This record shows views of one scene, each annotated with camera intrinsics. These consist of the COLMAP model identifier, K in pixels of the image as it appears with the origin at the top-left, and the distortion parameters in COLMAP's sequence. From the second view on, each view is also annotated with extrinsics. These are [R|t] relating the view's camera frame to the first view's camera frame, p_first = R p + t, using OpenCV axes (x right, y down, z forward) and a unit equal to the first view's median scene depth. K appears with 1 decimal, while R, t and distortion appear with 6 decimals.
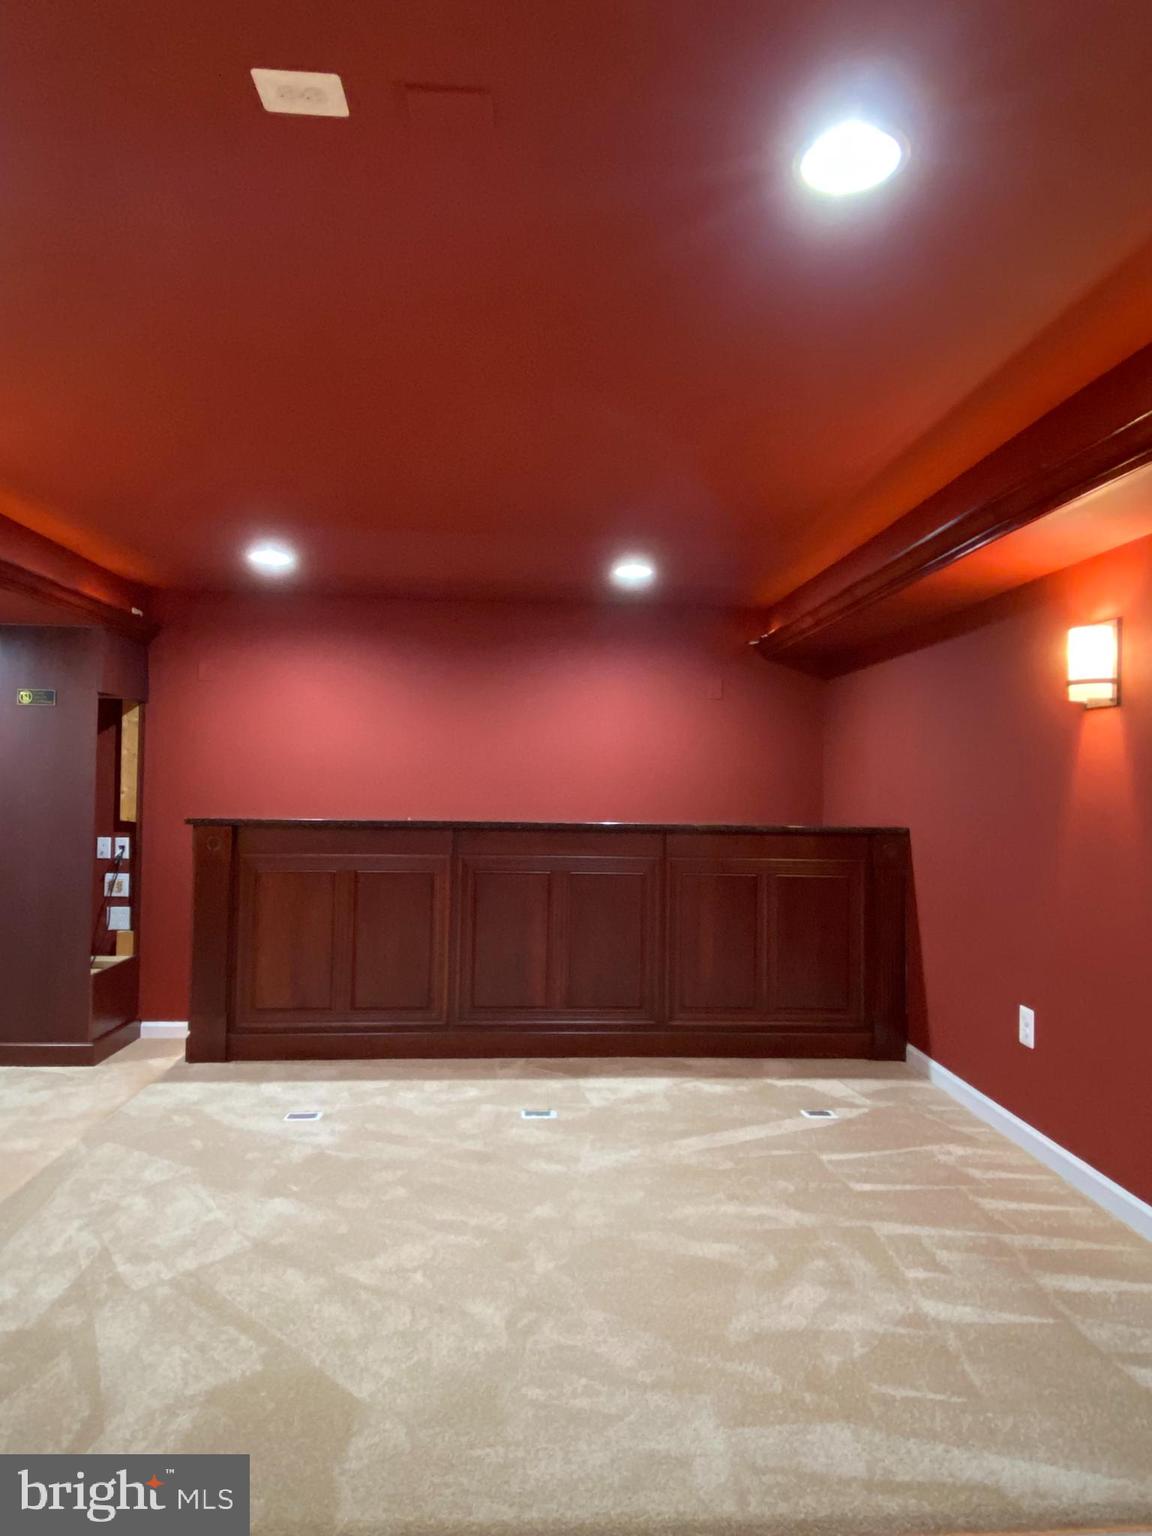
lens RADIAL K [[952.8, 0, 572.8], [0, 952.8, 768.8], [0, 0, 1]] dist [0.007247, -0.000064]
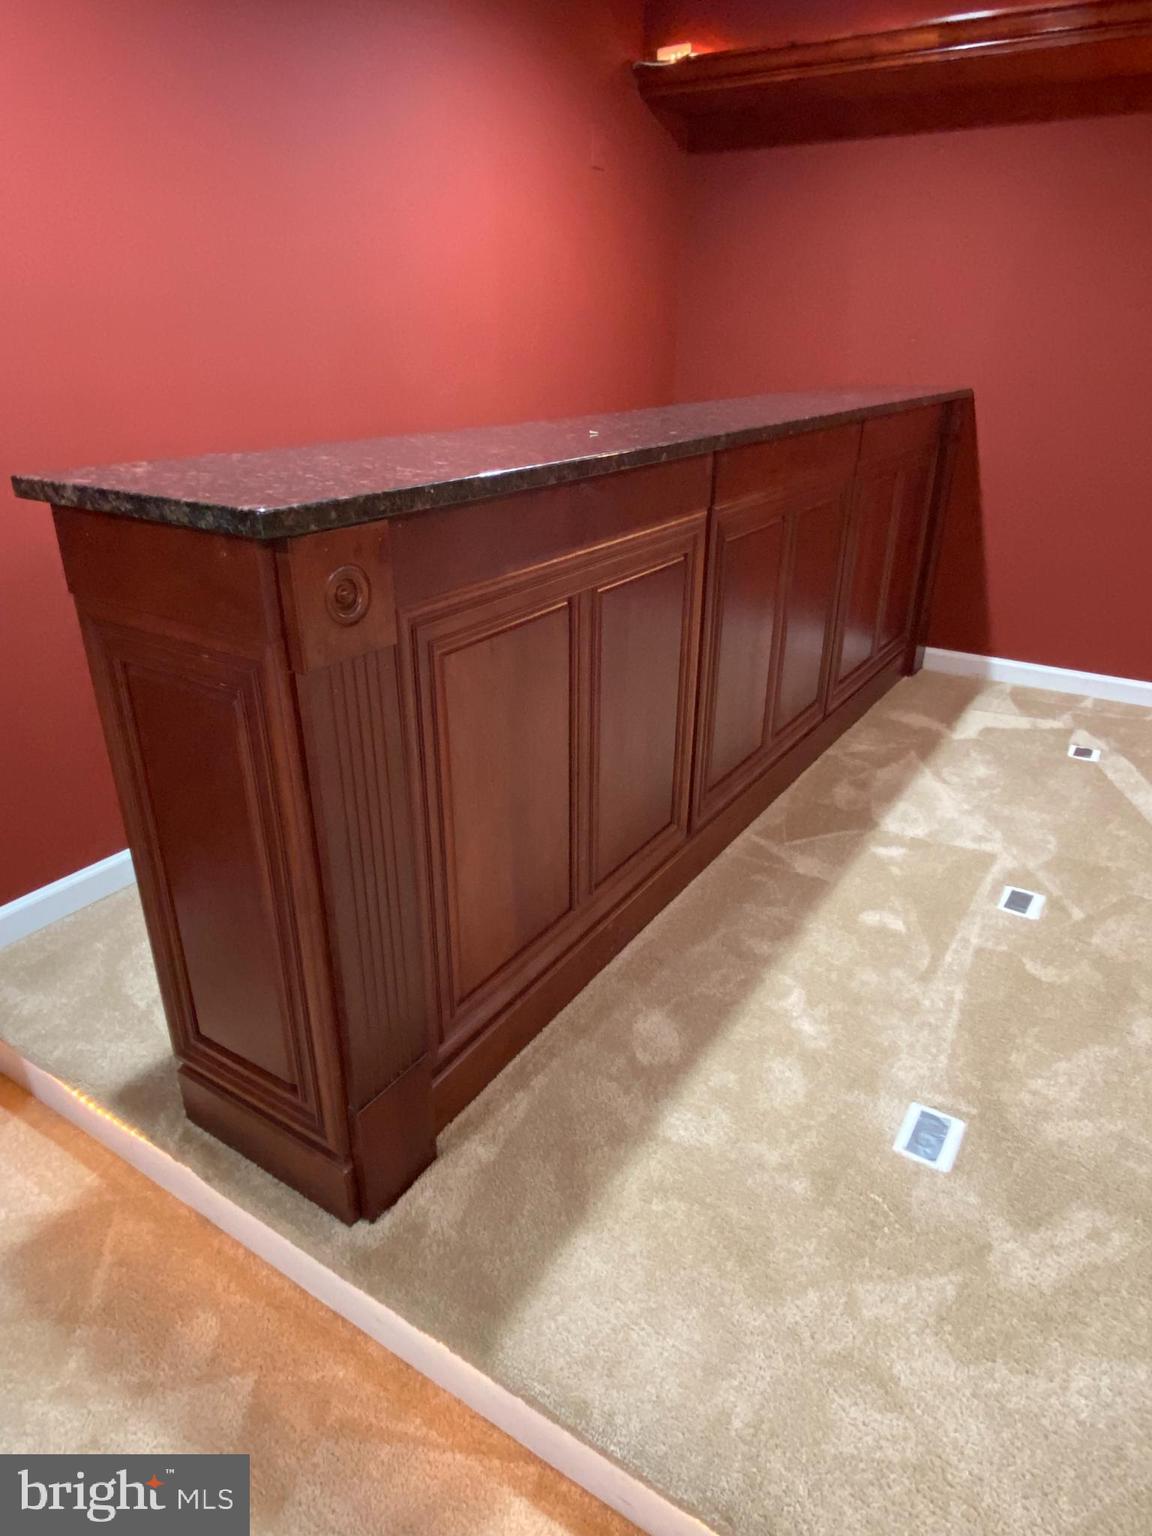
lens RADIAL K [[952.8, 0, 576.0], [0, 952.8, 761.8], [0, 0, 1]] dist [0.007247, -0.000064]
pose [[0.584882, -0.346690, 0.733293, -0.590094], [-0.007221, 0.901791, 0.432113, -0.000198], [-0.811086, -0.258030, 0.524937, 0.842969]]
